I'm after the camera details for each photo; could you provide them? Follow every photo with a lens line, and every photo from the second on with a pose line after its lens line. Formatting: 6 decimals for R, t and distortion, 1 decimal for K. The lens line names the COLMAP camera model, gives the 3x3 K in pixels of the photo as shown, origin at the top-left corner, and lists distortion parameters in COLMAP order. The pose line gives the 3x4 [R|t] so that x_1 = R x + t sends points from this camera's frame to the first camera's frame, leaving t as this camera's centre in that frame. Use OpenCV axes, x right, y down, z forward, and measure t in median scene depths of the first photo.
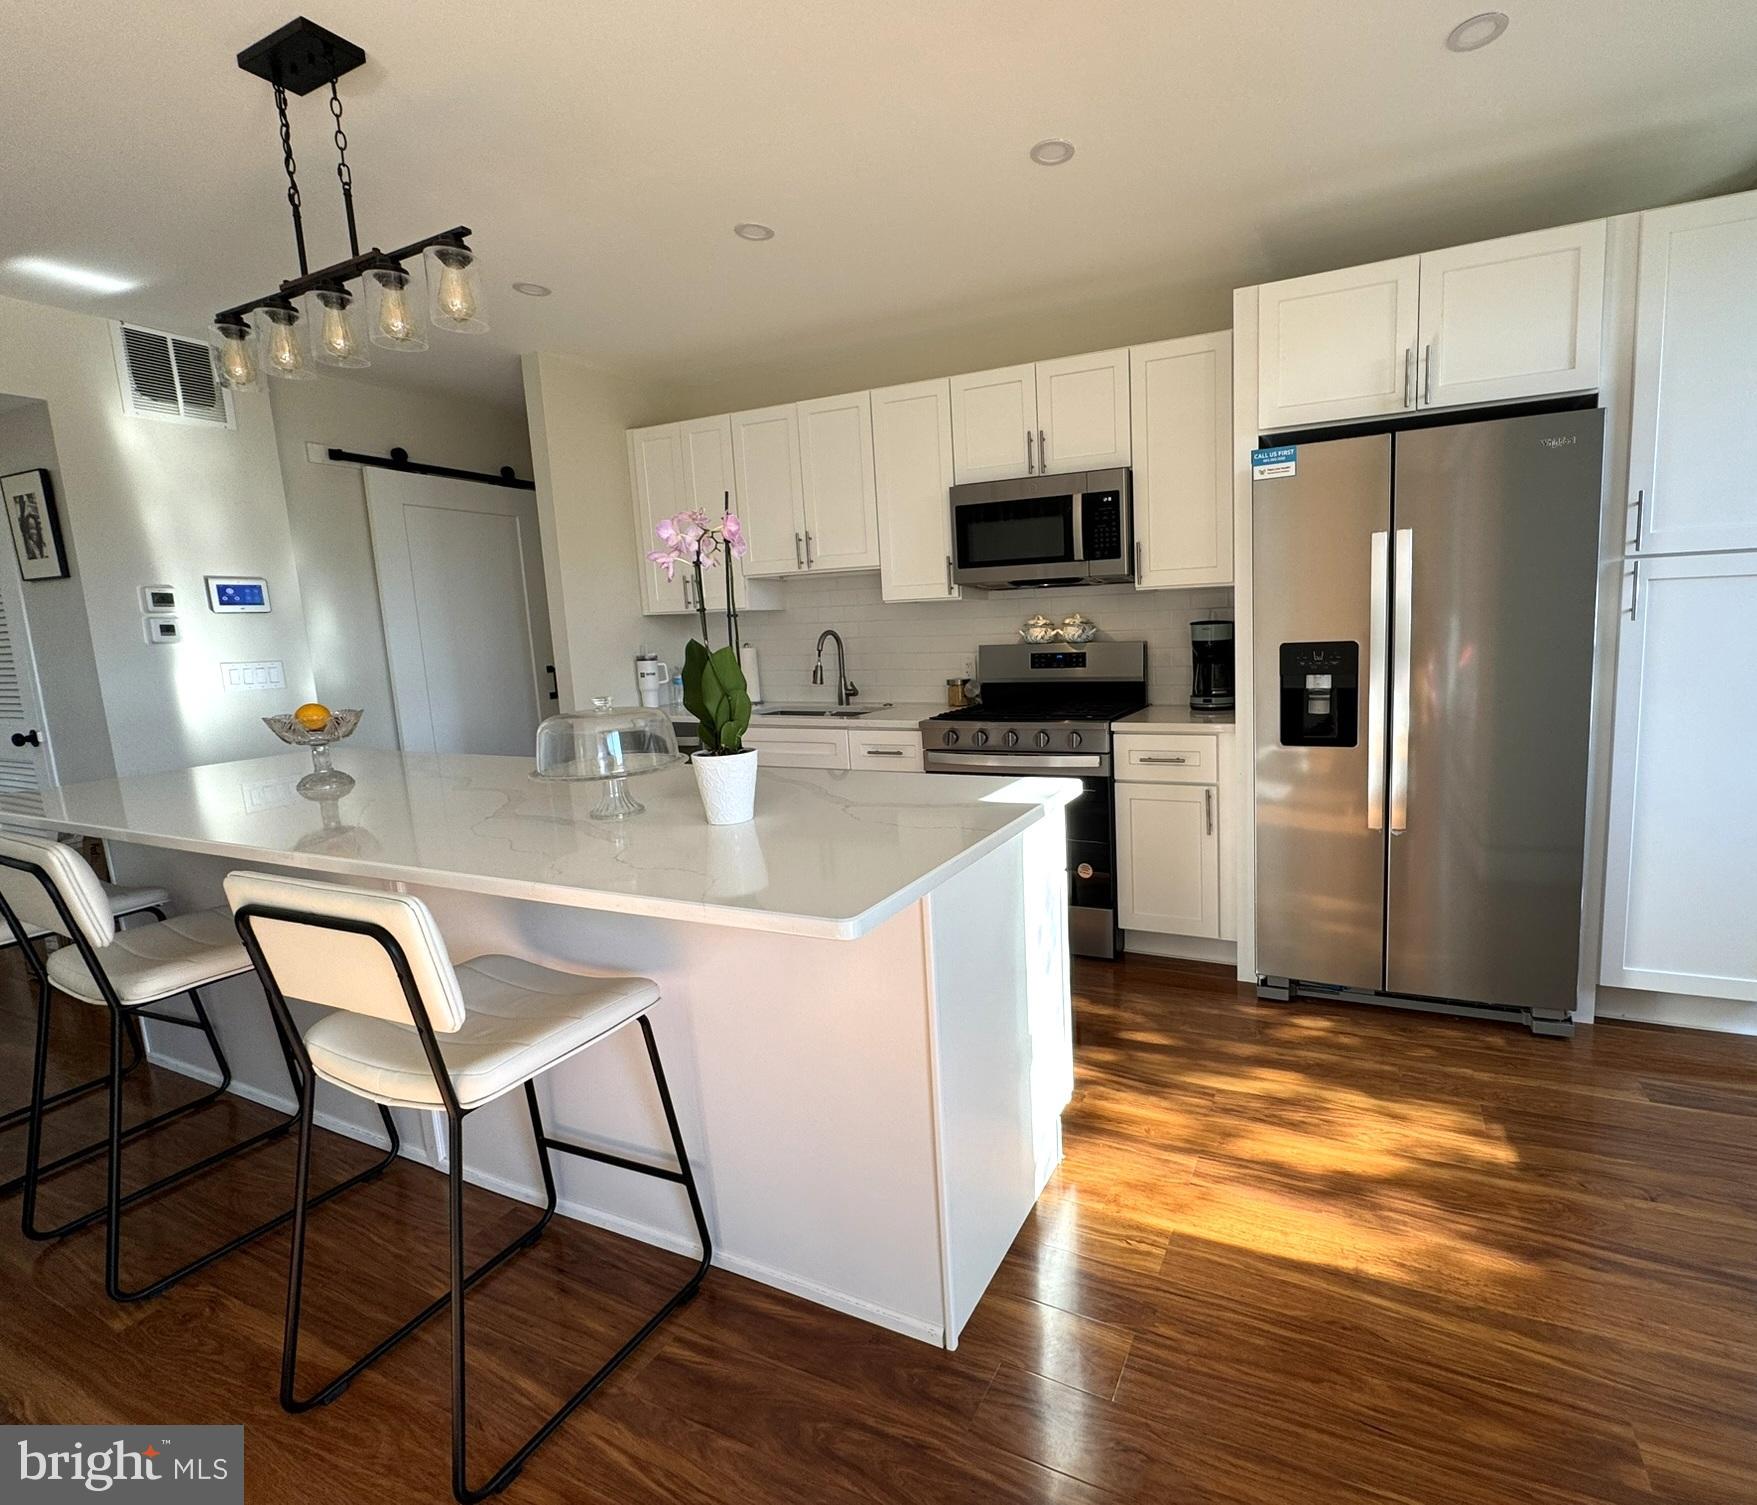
lens RADIAL K [[926.2, 0, 878.5], [0, 926.2, 752.5], [0, 0, 1]] dist [-0.000812, -0.000503]
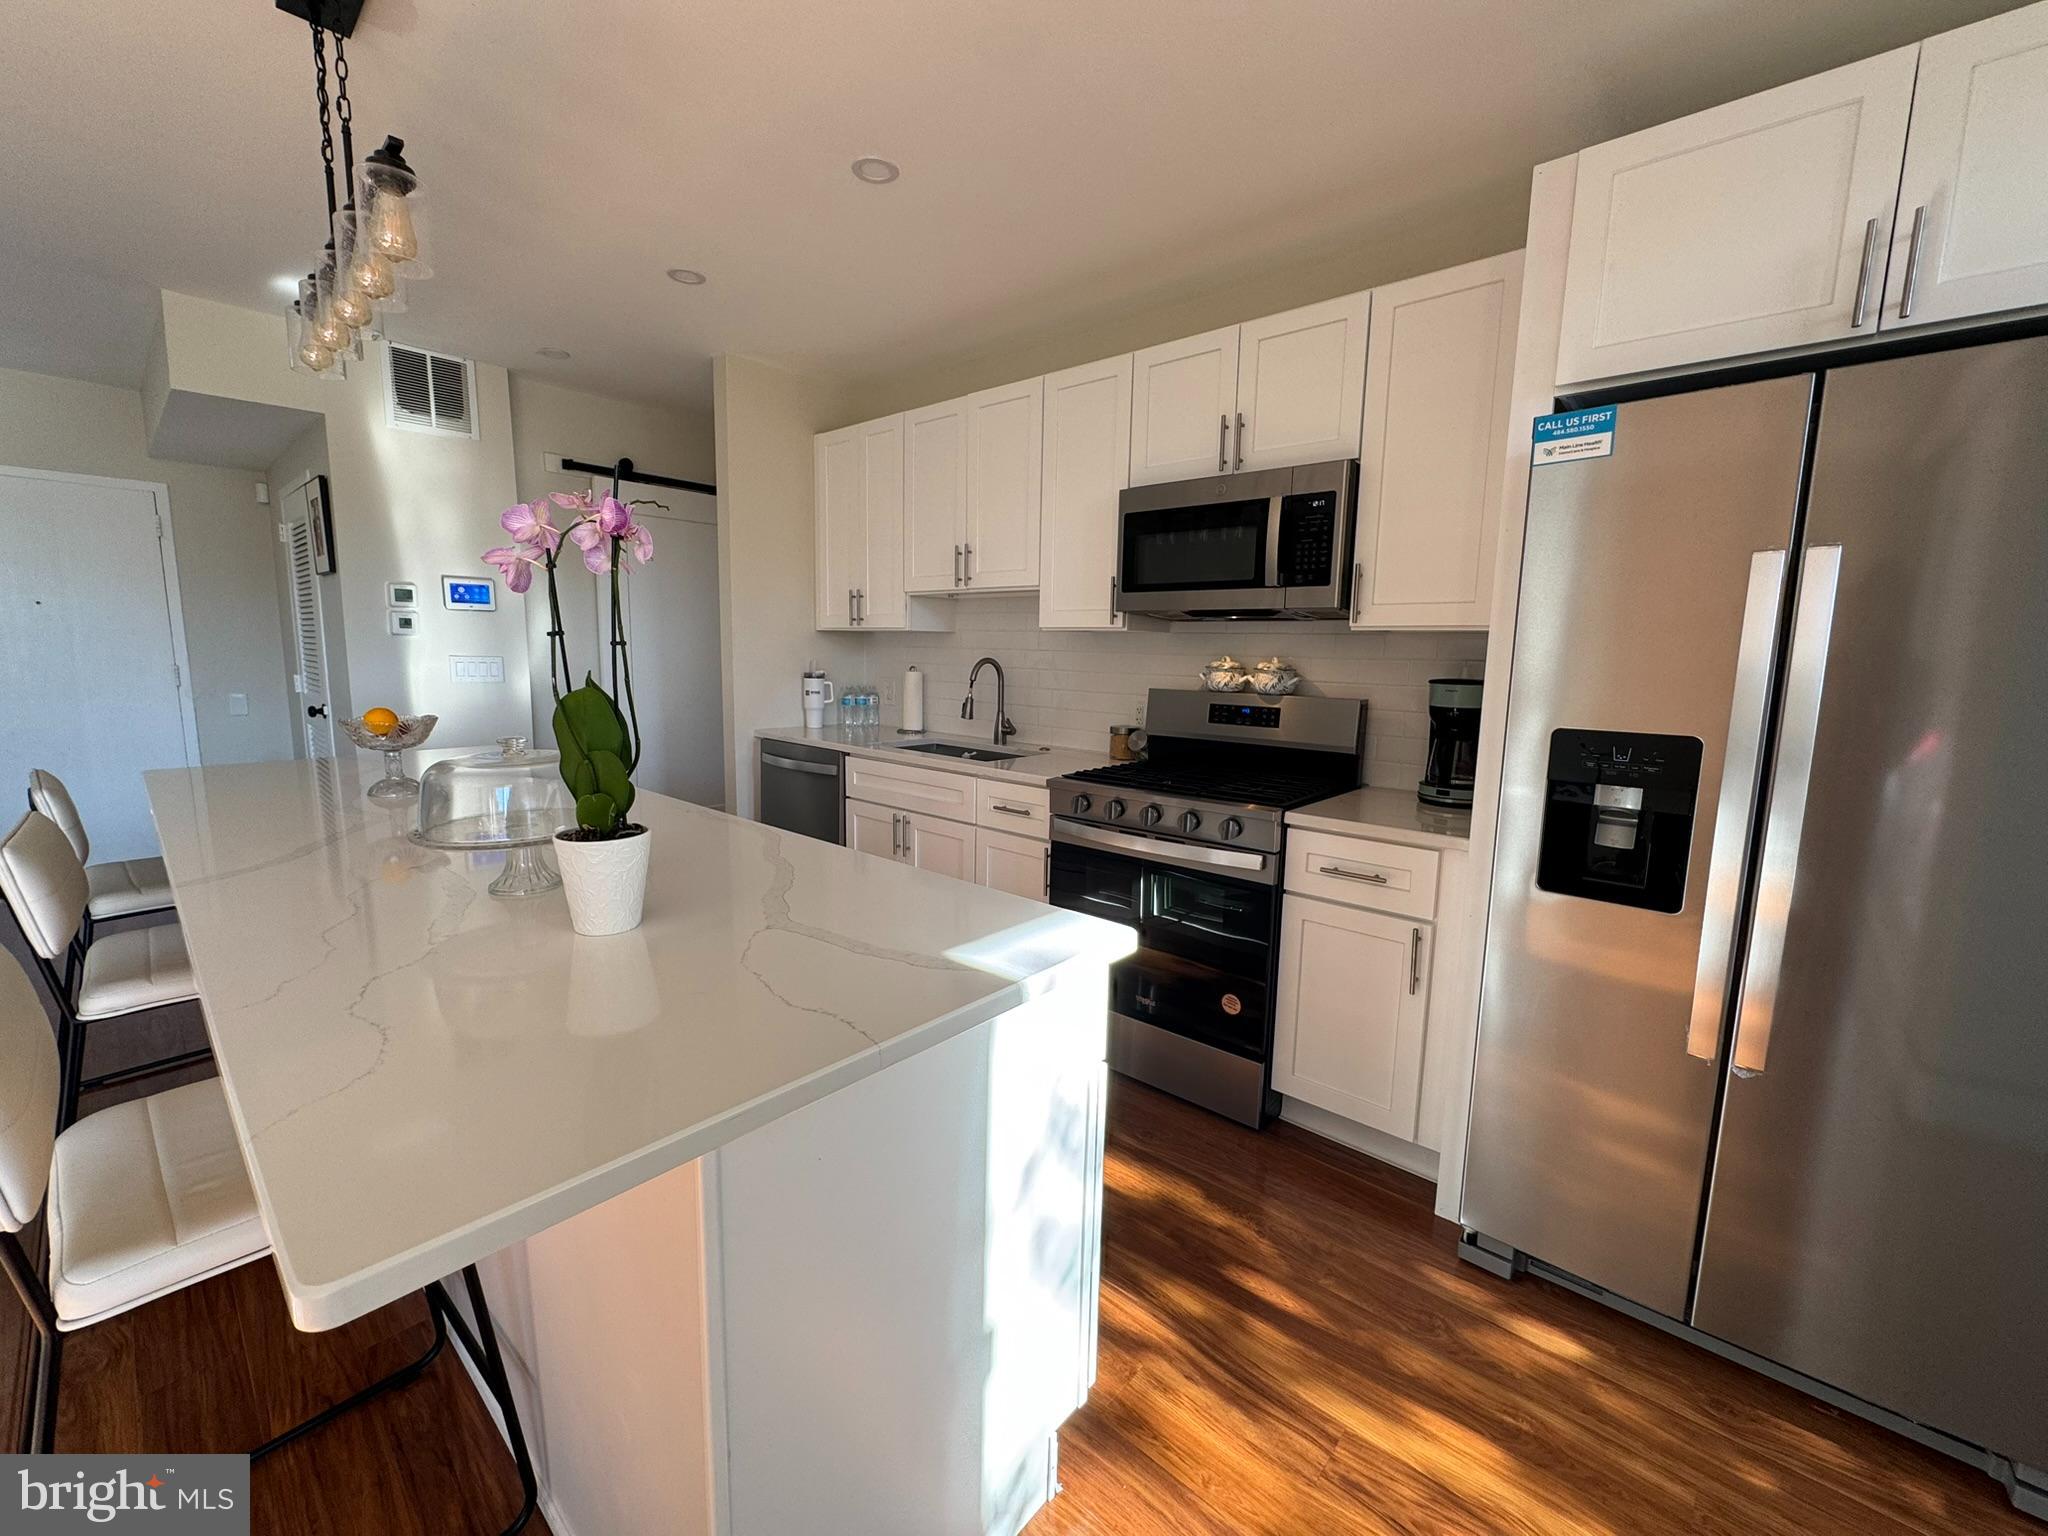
lens RADIAL K [[755.0, 0, 1018.2], [0, 755.0, 753.9], [0, 0, 1]] dist [-0.001099, -0.000112]
pose [[0.955835, 0.094531, -0.278287, 0.199610], [-0.089946, 0.995518, 0.029231, -0.071505], [0.279803, -0.002909, 0.960053, 0.353357]]
